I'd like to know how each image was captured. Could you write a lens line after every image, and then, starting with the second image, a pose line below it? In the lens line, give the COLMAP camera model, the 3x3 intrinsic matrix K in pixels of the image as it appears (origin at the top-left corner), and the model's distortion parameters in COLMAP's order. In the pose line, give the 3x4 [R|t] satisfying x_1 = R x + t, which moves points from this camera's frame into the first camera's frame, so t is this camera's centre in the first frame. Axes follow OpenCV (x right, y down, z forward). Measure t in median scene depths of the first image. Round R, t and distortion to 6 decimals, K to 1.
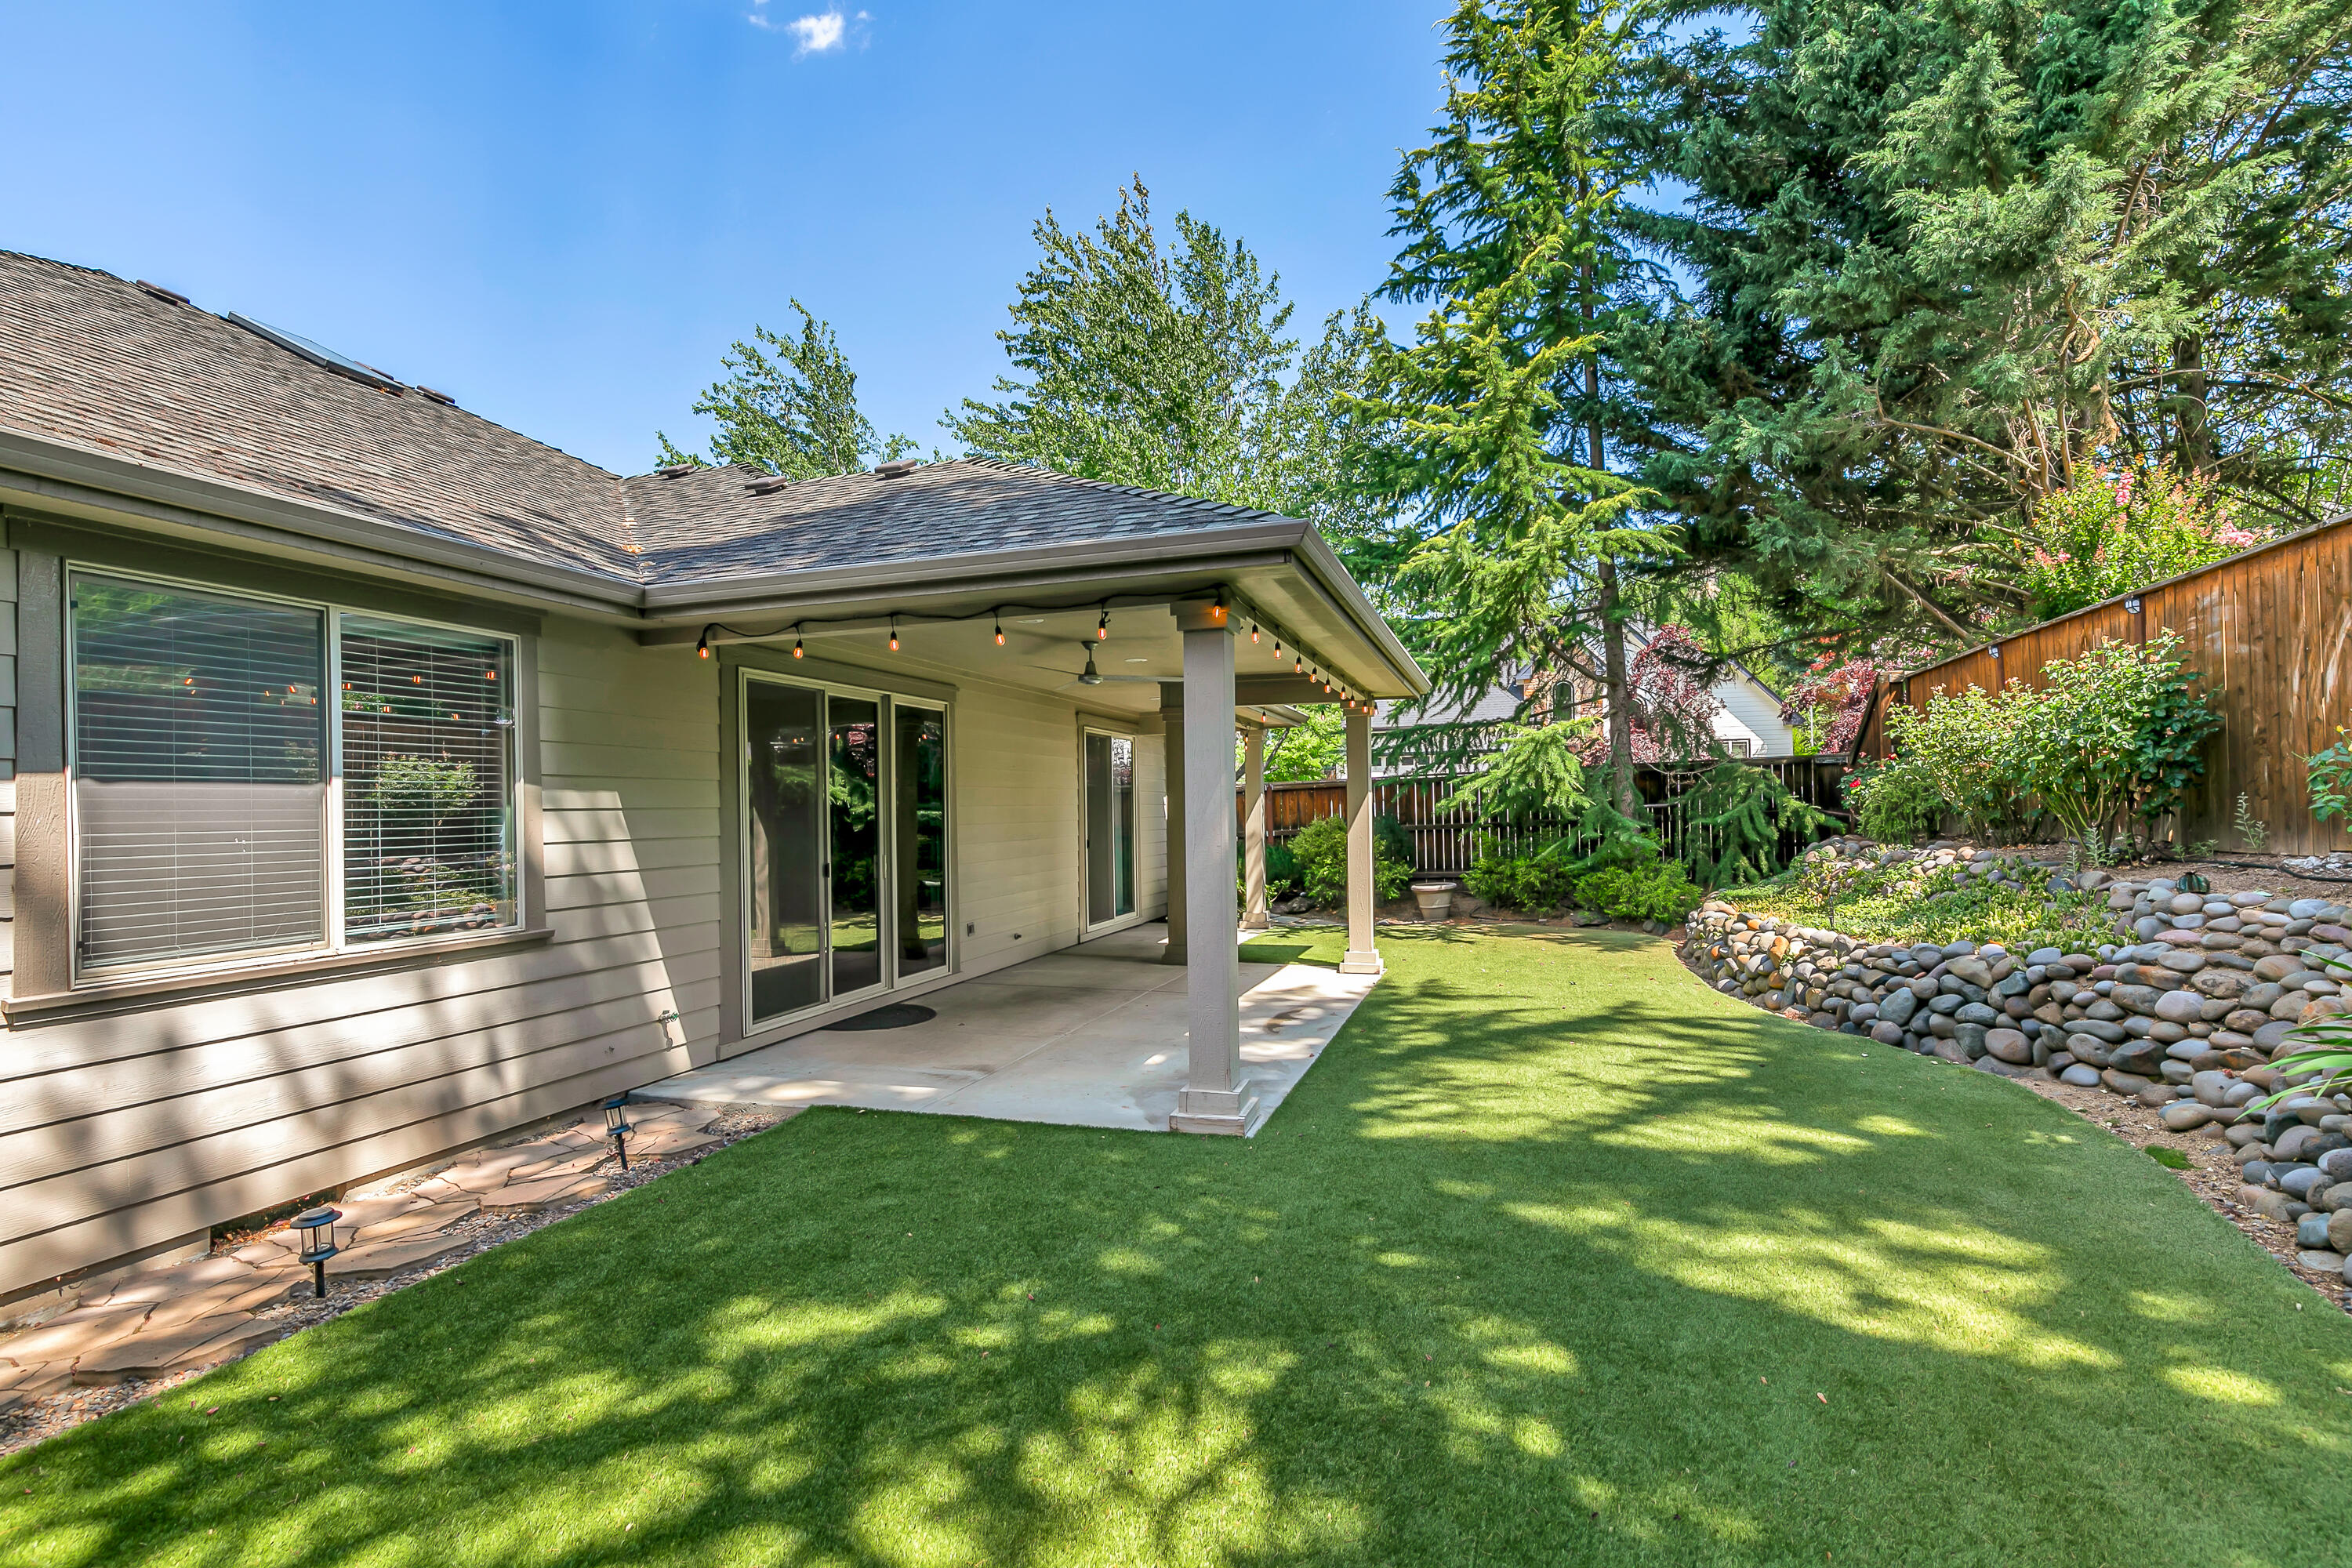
lens RADIAL K [[1130.6, 0, 1146.8], [0, 1130.6, 796.7], [0, 0, 1]] dist [0.010710, -0.002394]
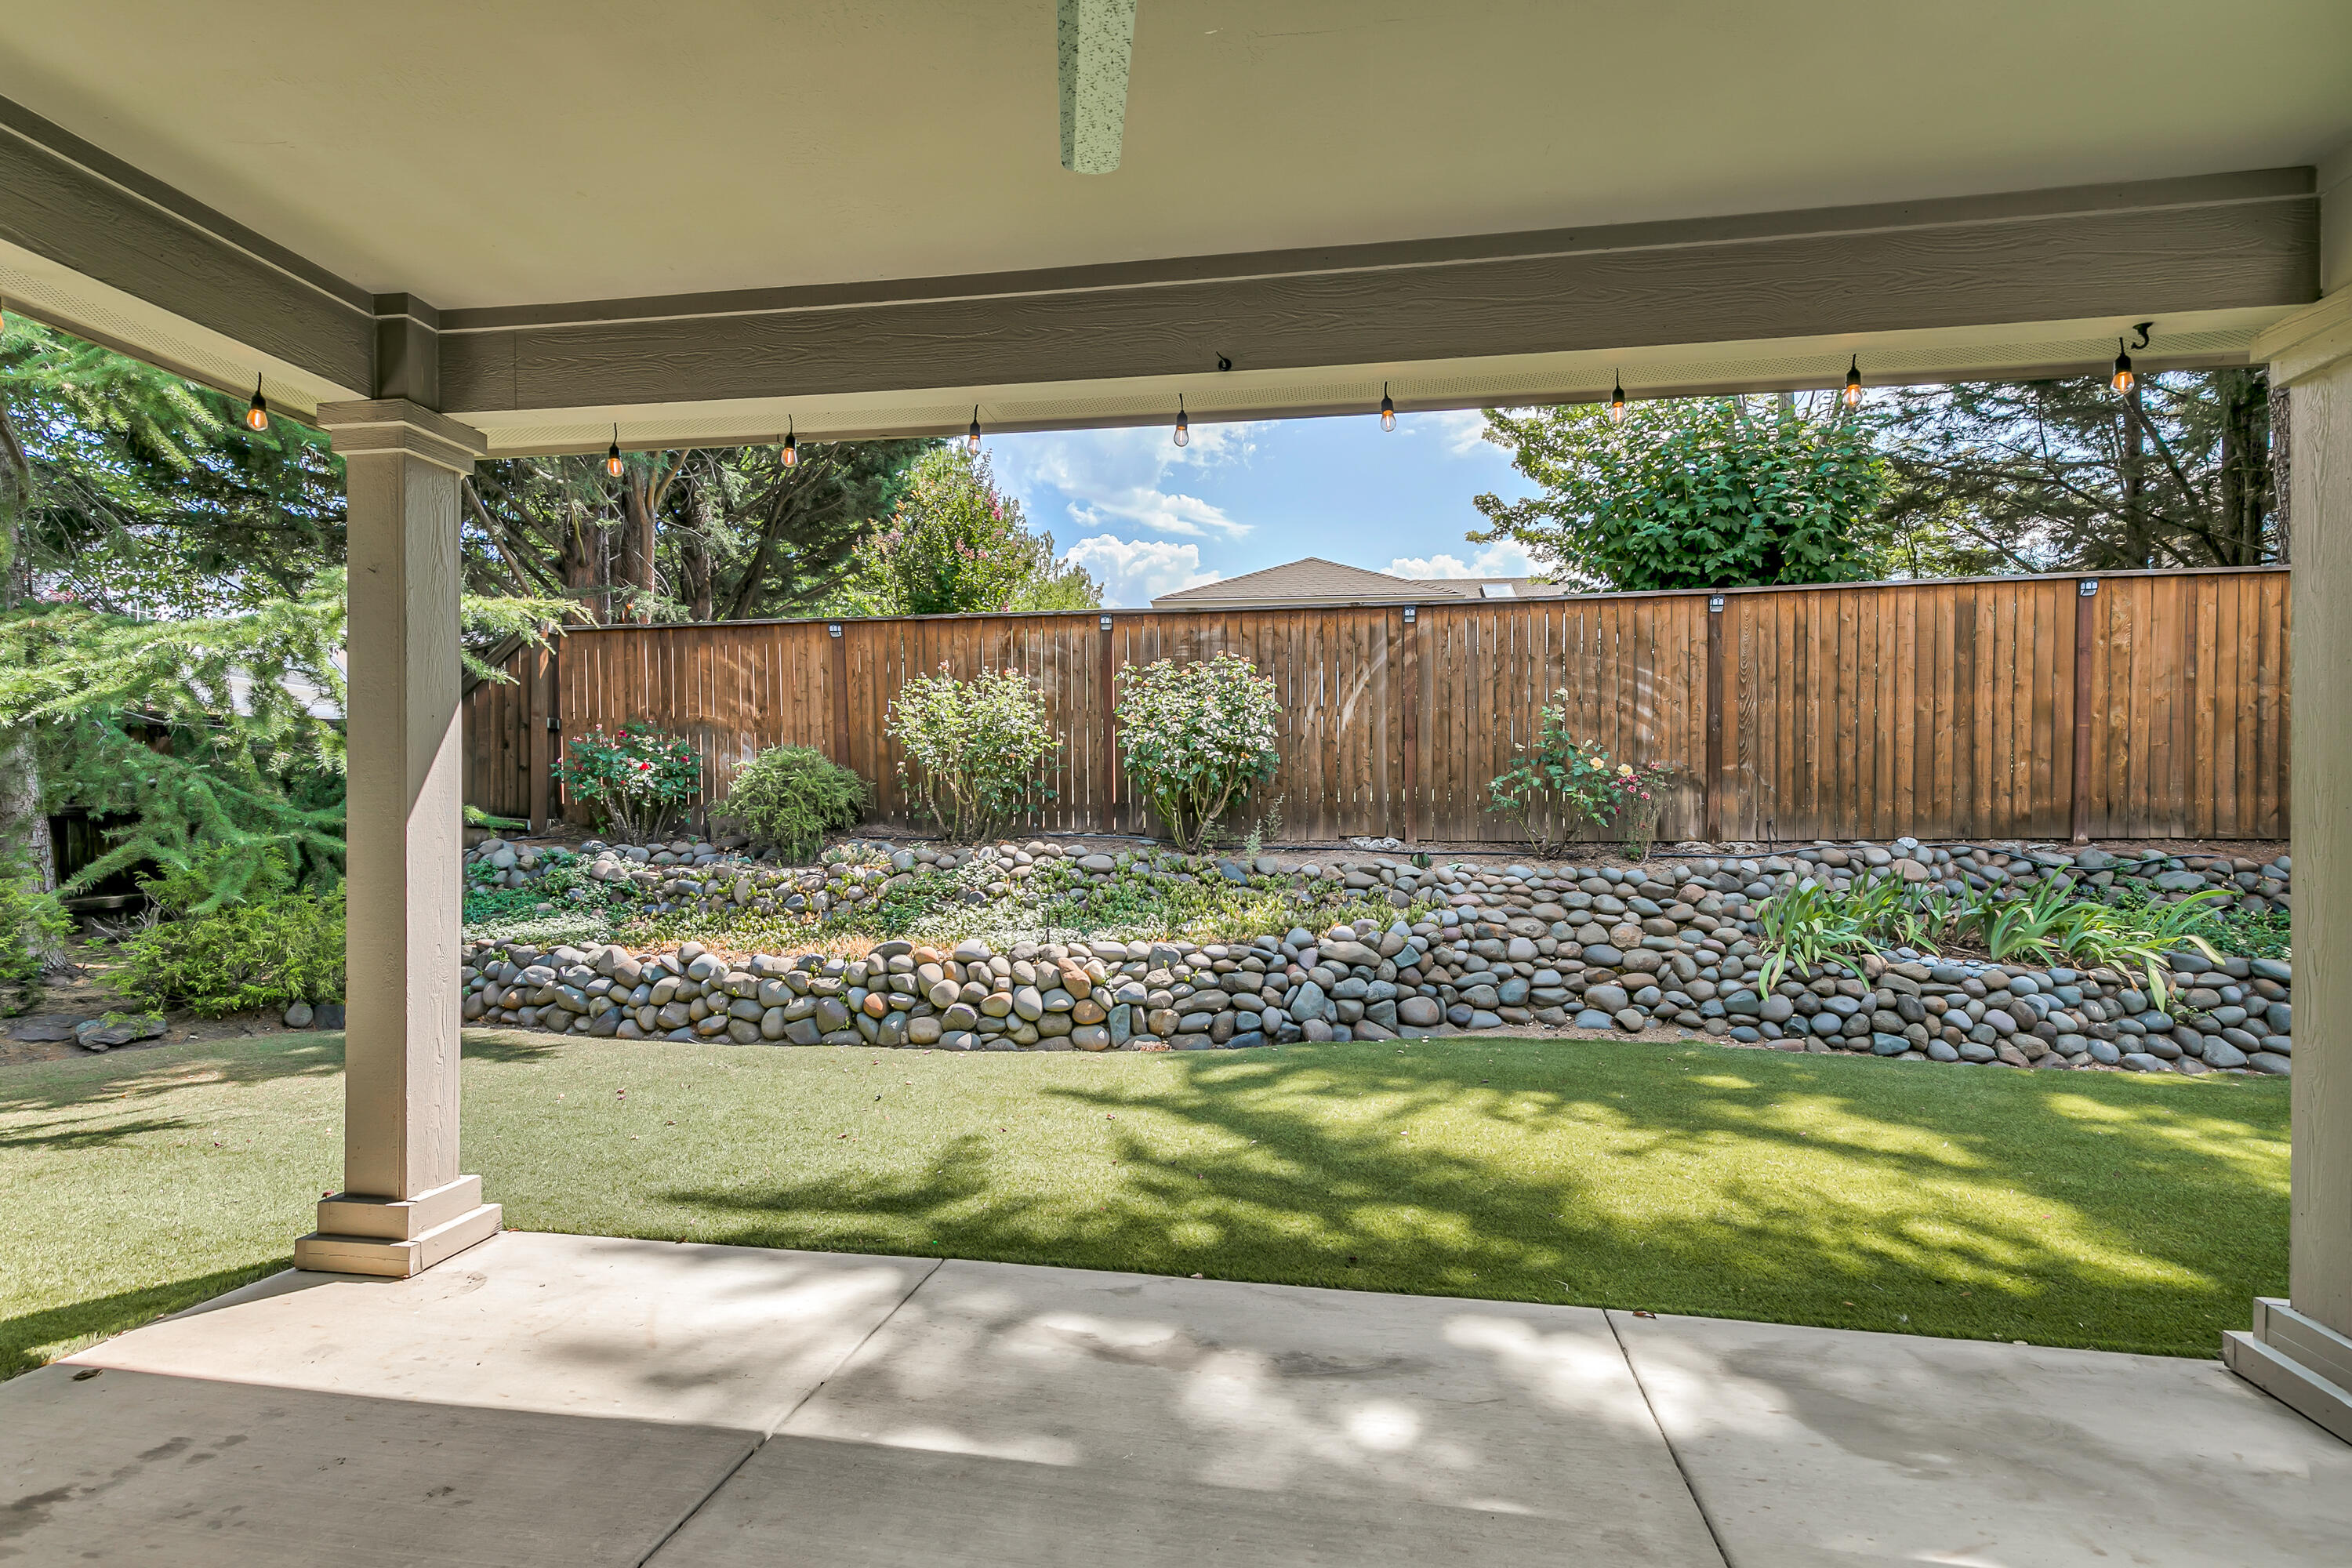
lens RADIAL K [[1120.5, 0, 1156.3], [0, 1120.5, 813.2], [0, 0, 1]] dist [-0.003008, -0.000216]
pose [[-0.159243, 0.013442, 0.987148, -0.289759], [-0.017661, 0.999709, -0.016462, 0.046330], [-0.987081, -0.020056, -0.158959, 1.438927]]
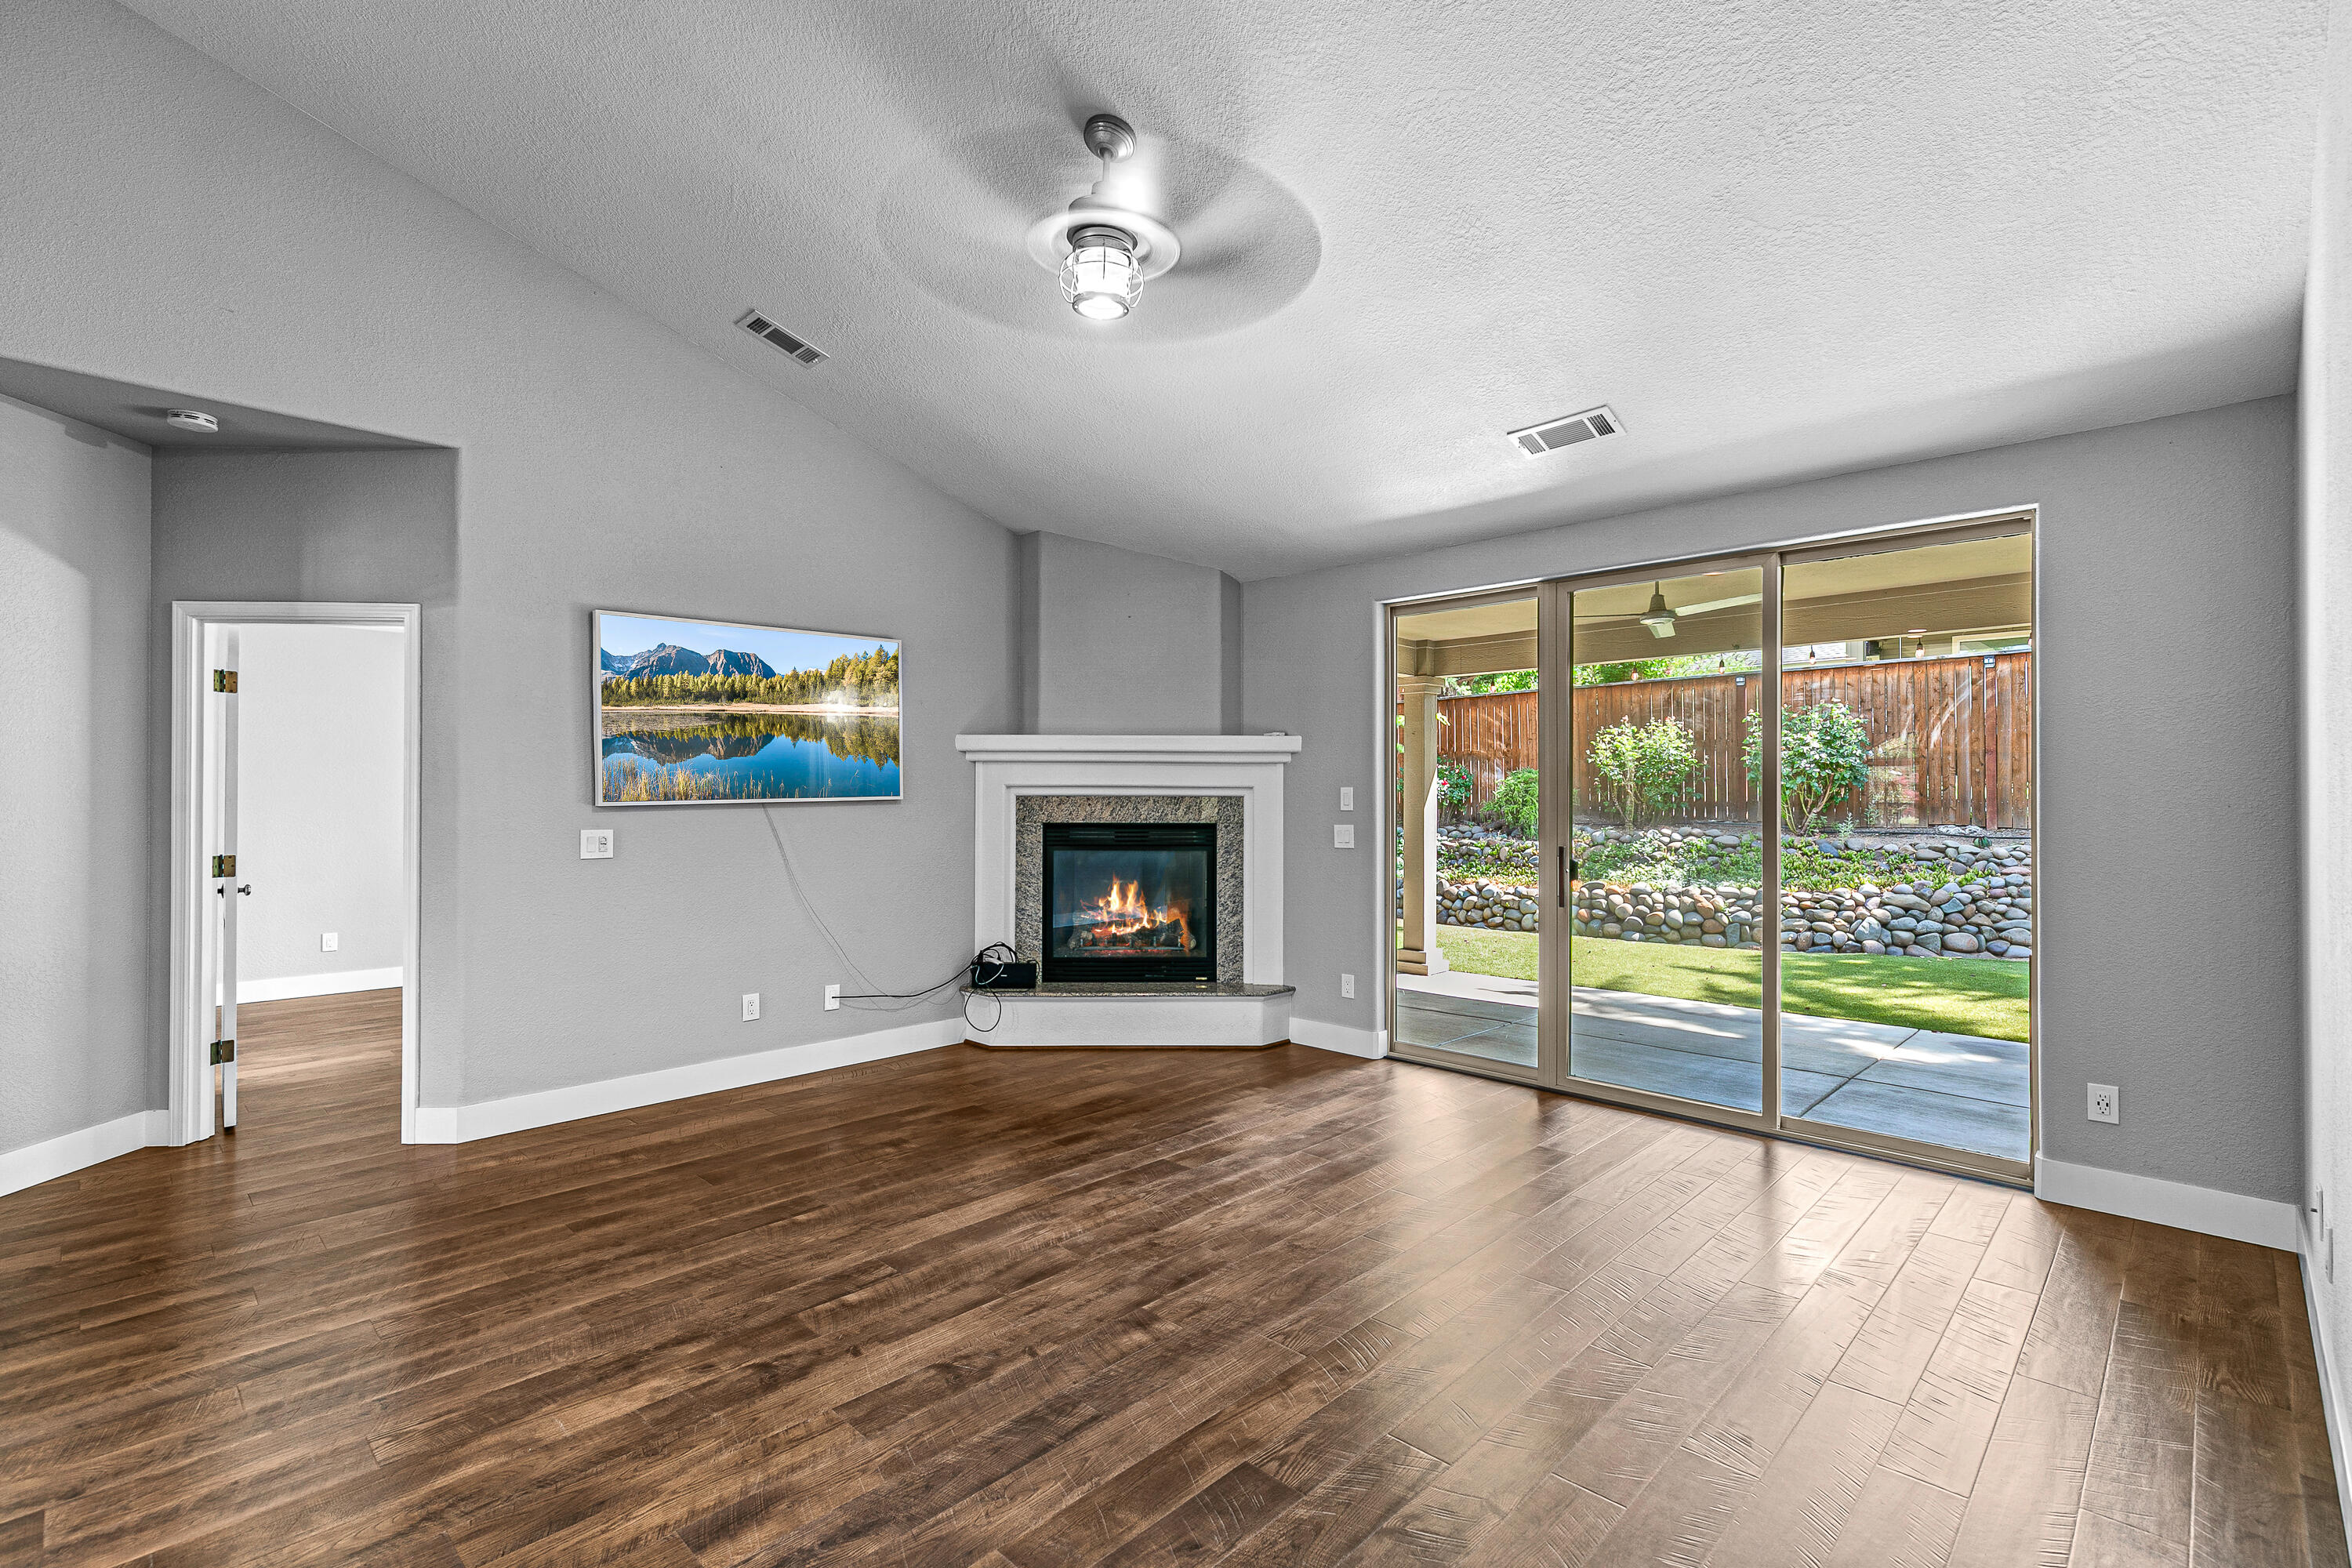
lens RADIAL K [[1064.6, 0, 1179.7], [0, 1064.6, 785.6], [0, 0, 1]] dist [0.006060, 0.000394]
pose [[0.424261, 0.022023, 0.905272, -1.154498], [-0.016038, 0.999730, -0.016804, 0.032139], [-0.905398, -0.007390, 0.424500, 1.382741]]
